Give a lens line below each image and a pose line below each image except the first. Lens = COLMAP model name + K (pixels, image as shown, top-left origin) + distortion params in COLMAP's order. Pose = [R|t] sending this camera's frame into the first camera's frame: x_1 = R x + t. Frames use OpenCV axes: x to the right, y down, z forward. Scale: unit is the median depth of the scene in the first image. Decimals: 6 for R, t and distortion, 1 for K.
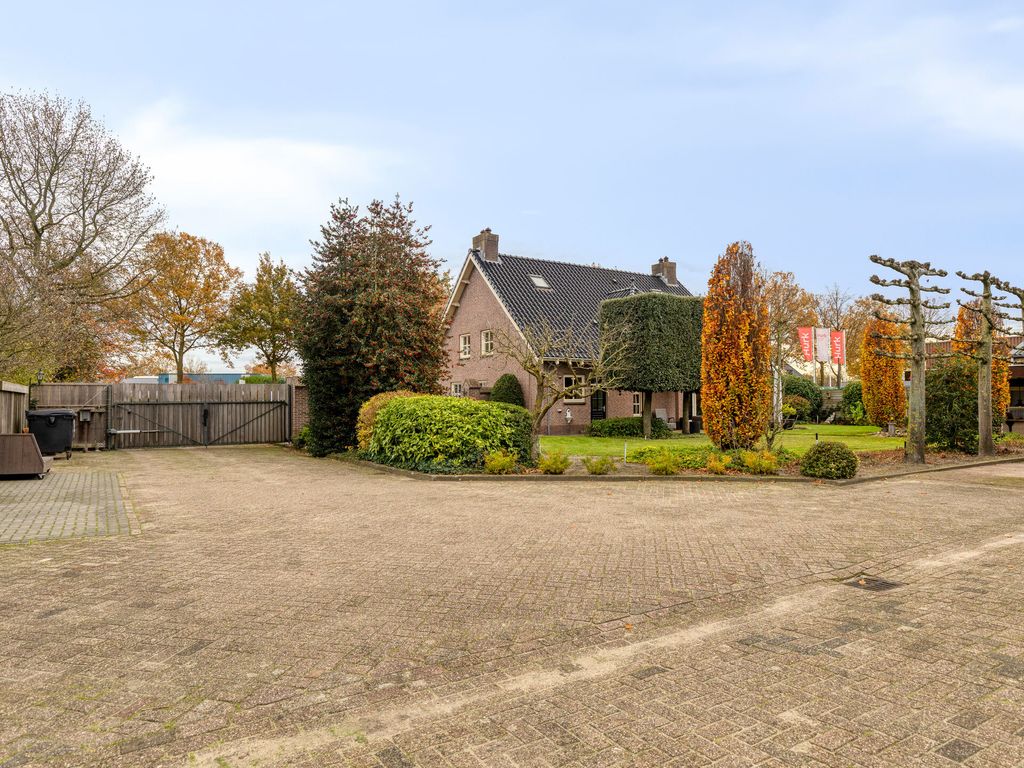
lens RADIAL K [[570.6, 0, 512.1], [0, 570.6, 384.5], [0, 0, 1]] dist [0.007085, 0.000340]
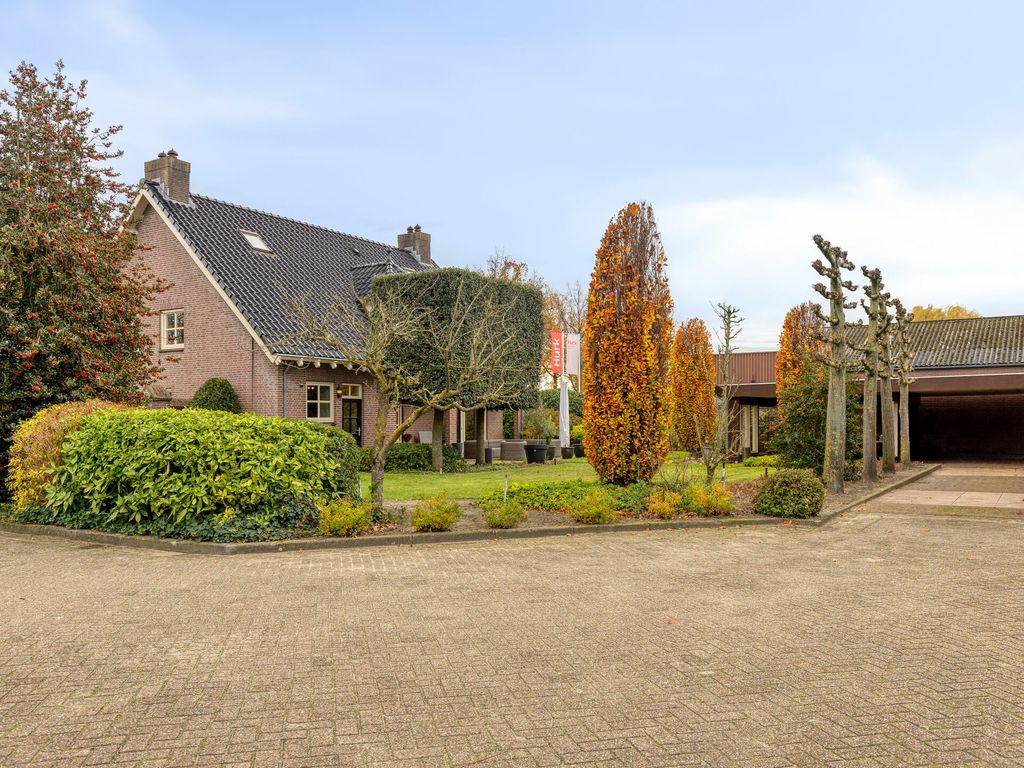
lens RADIAL K [[787.4, 0, 509.6], [0, 787.4, 413.2], [0, 0, 1]] dist [0.000555, 0.001094]
pose [[0.918247, 0.004645, 0.395980, -0.130168], [-0.011803, 0.999808, 0.015641, 0.006795], [-0.395832, -0.019036, 0.918126, 0.106211]]
